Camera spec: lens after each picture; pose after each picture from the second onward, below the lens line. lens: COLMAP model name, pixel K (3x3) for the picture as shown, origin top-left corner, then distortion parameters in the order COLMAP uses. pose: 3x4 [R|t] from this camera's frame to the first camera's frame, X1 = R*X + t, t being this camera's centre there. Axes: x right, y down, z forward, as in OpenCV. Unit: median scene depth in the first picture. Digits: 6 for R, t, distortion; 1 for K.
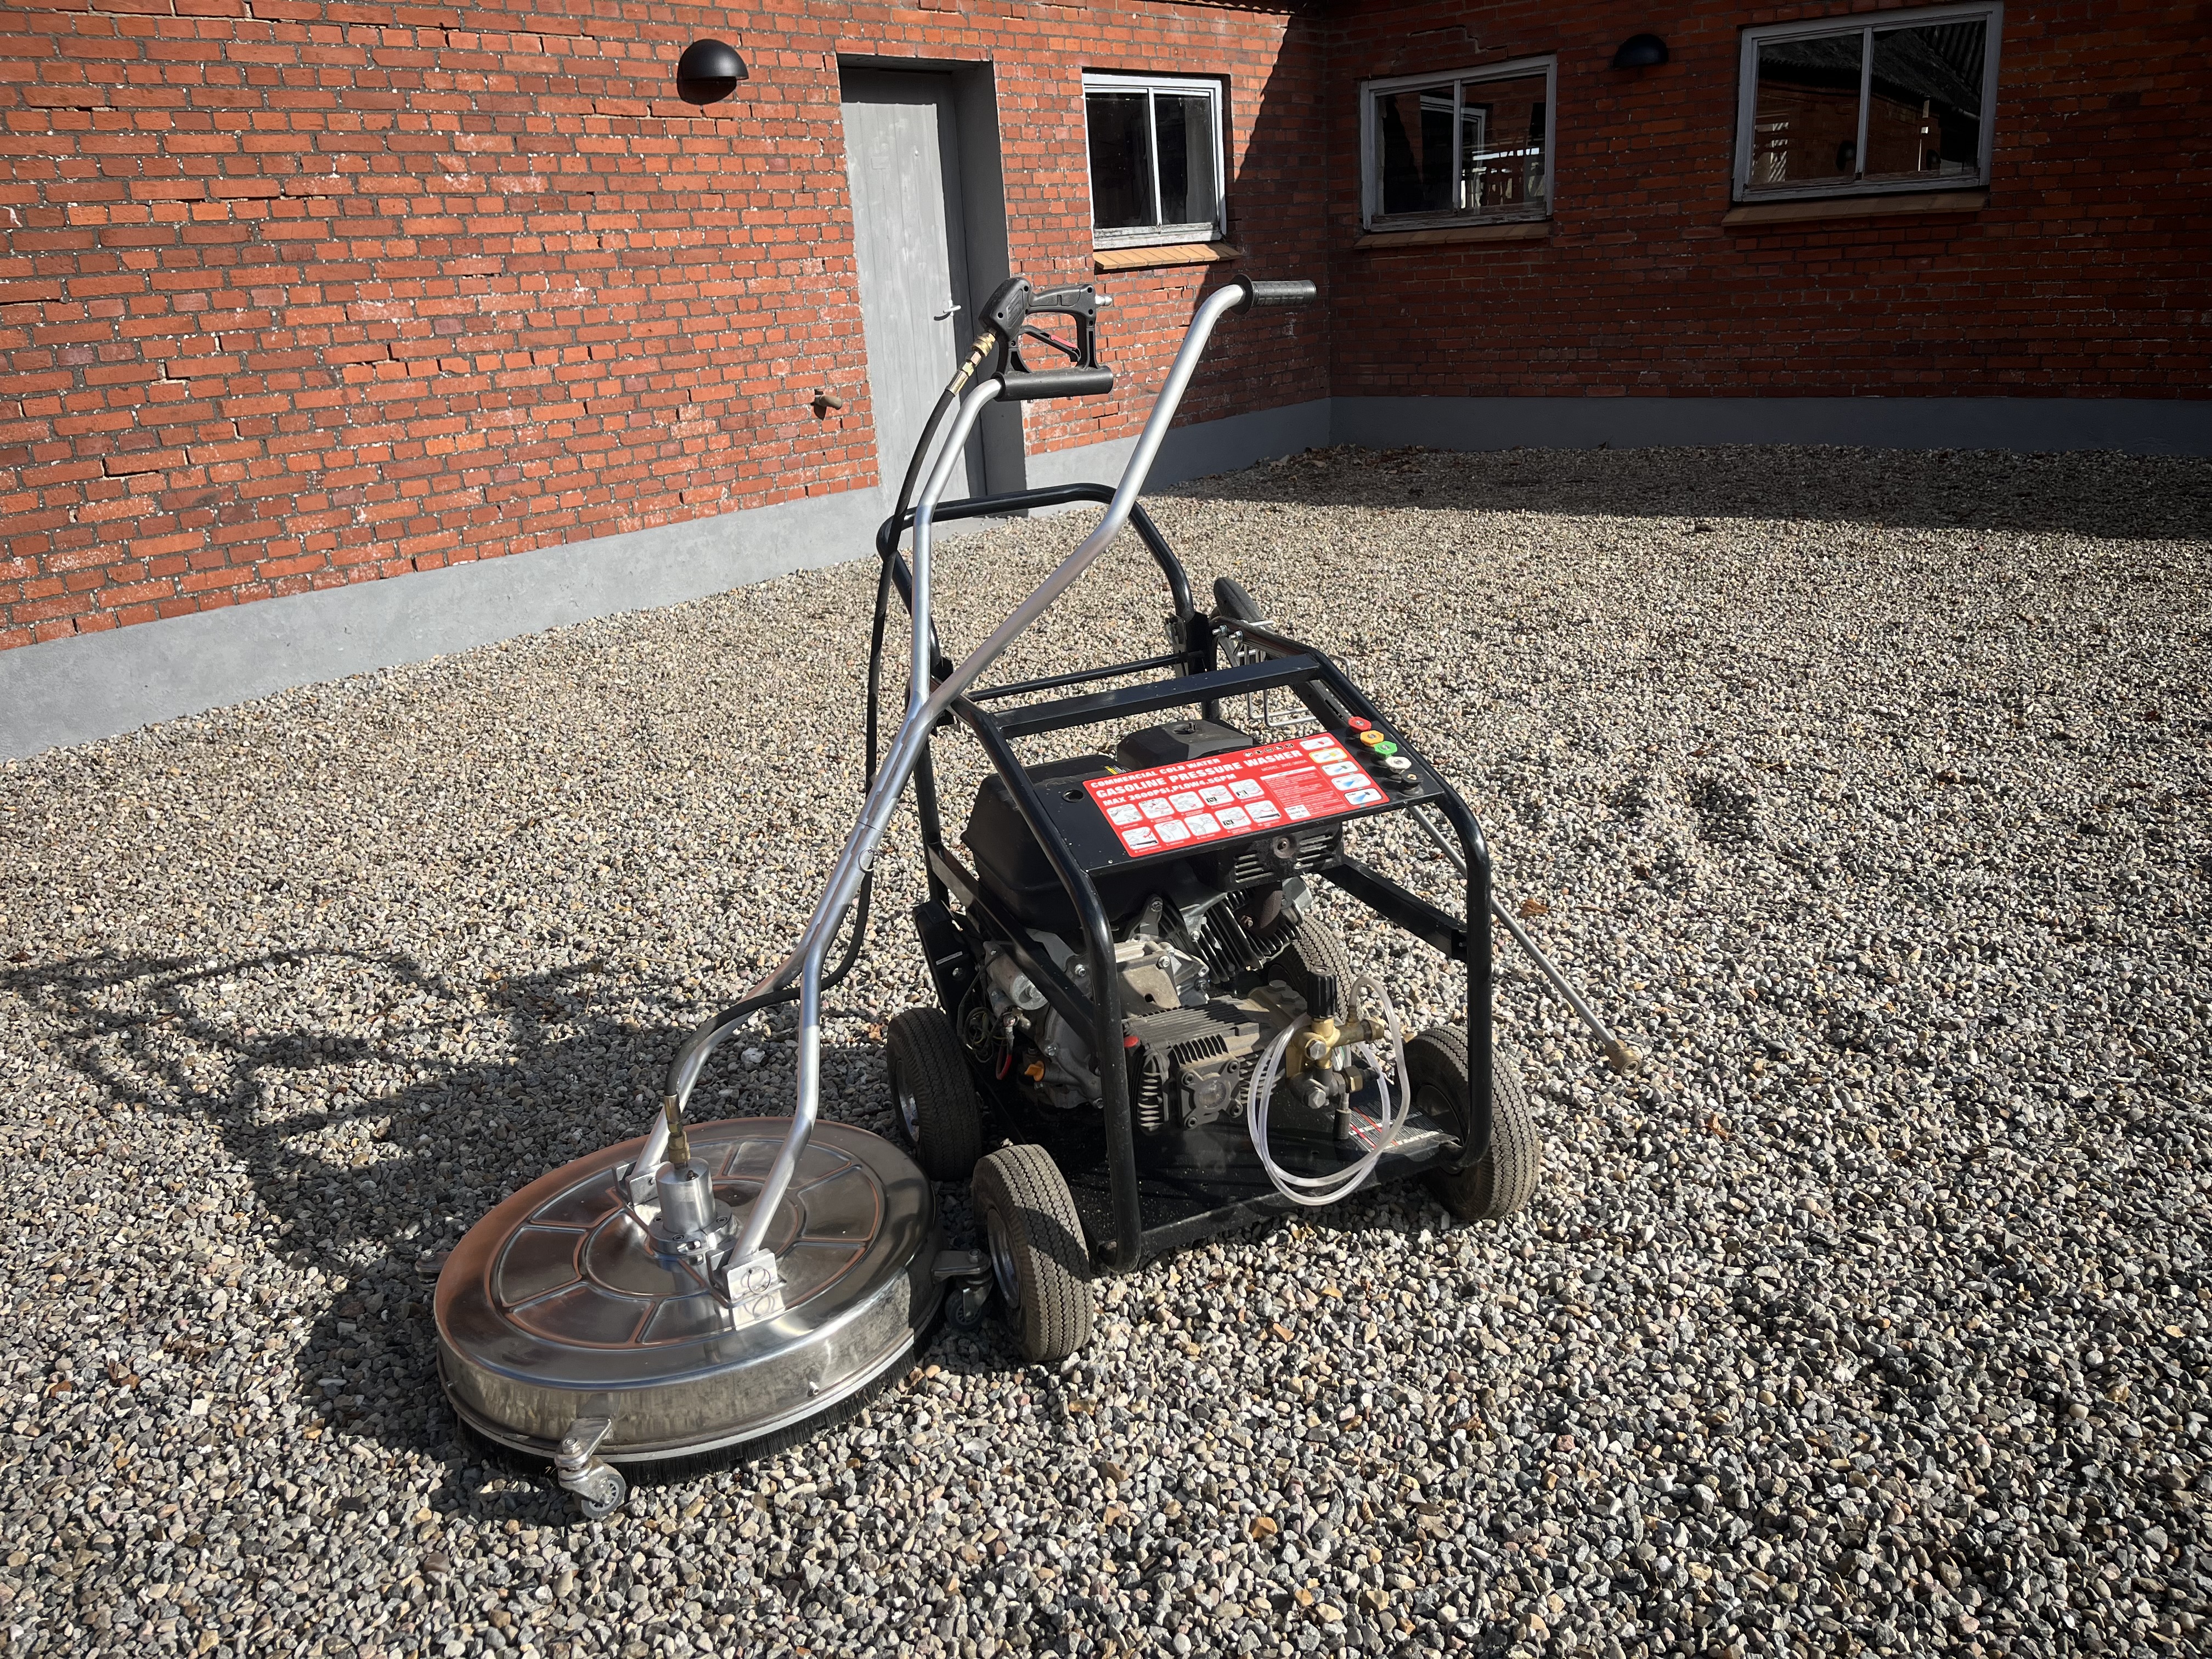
lens RADIAL K [[1671.7, 0, 1118.5], [0, 1671.7, 818.9], [0, 0, 1]] dist [0.067483, -0.098665]
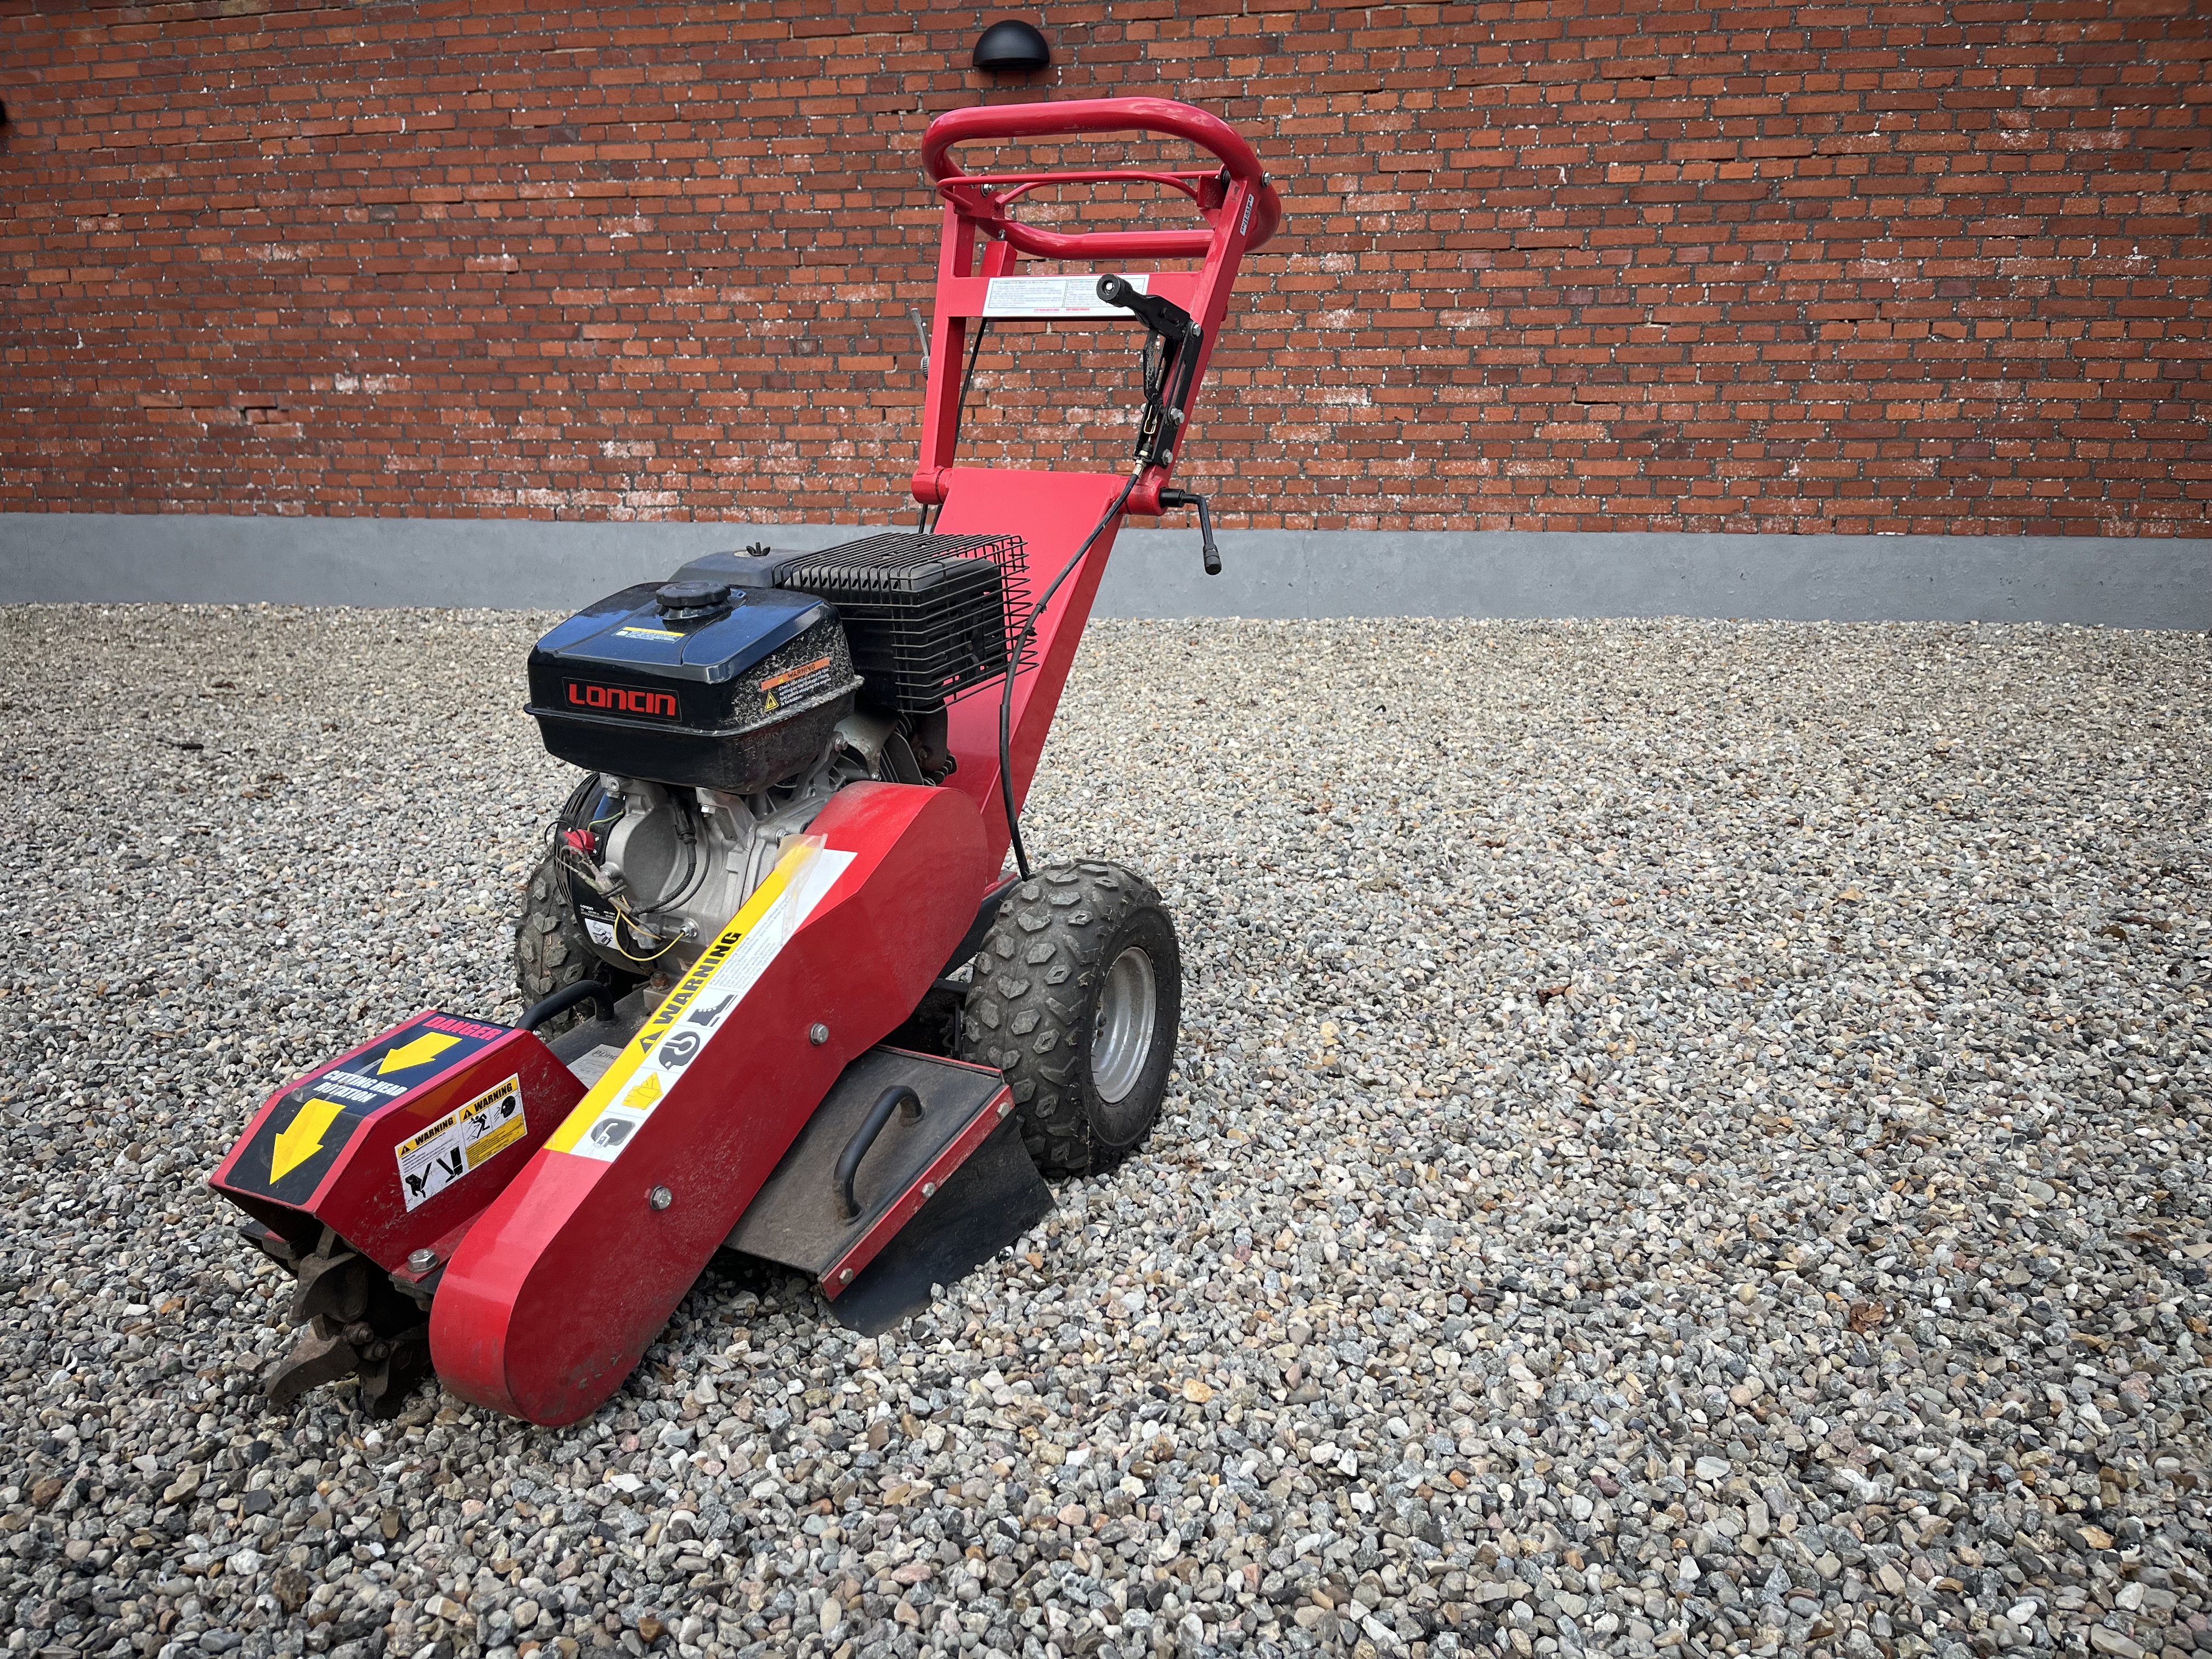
lens RADIAL K [[1671.7, 0, 1097.5], [0, 1671.7, 842.7], [0, 0, 1]] dist [0.067483, -0.098665]
pose [[0.441257, 0.289738, -0.849320, 0.300614], [-0.306426, 0.938204, 0.160859, -0.002575], [0.843443, 0.189273, 0.502772, 0.172220]]
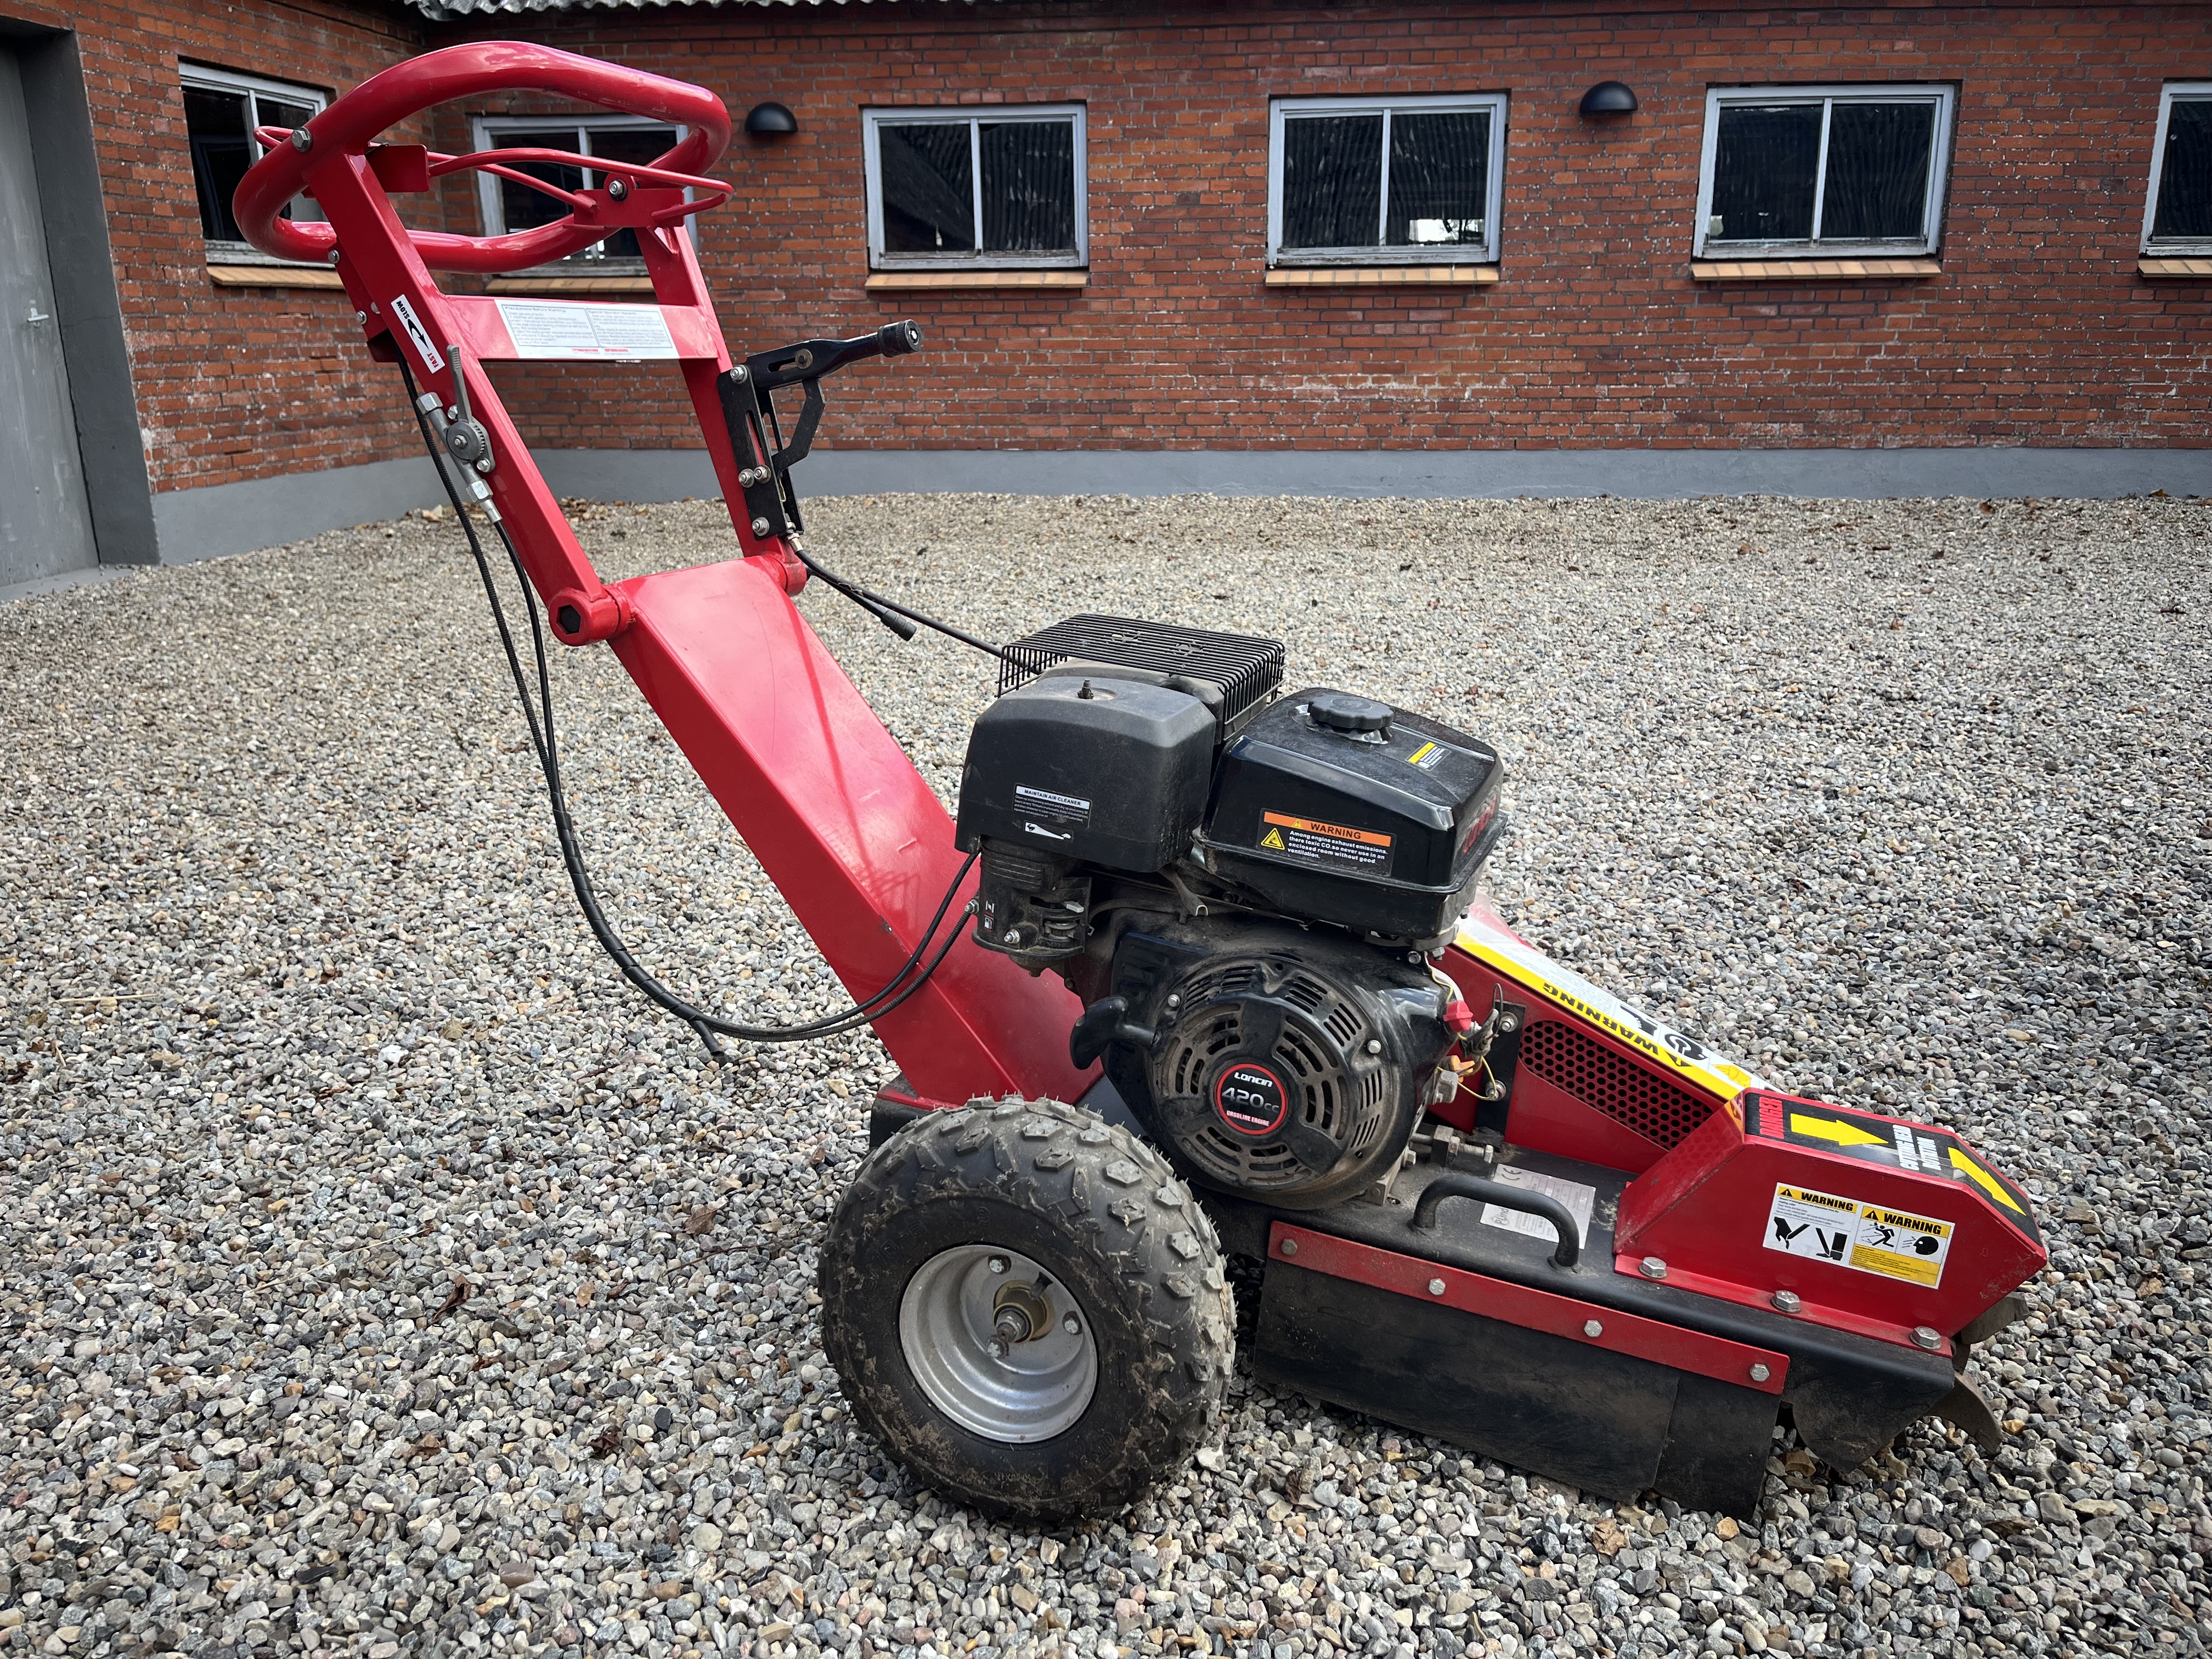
lens RADIAL K [[1671.7, 0, 1105.7], [0, 1671.7, 844.7], [0, 0, 1]] dist [0.067483, -0.098665]
pose [[0.844422, -0.104430, 0.525401, -0.164174], [0.131123, 0.991271, -0.013712, 0.047830], [-0.519383, 0.080471, 0.850744, 0.059323]]
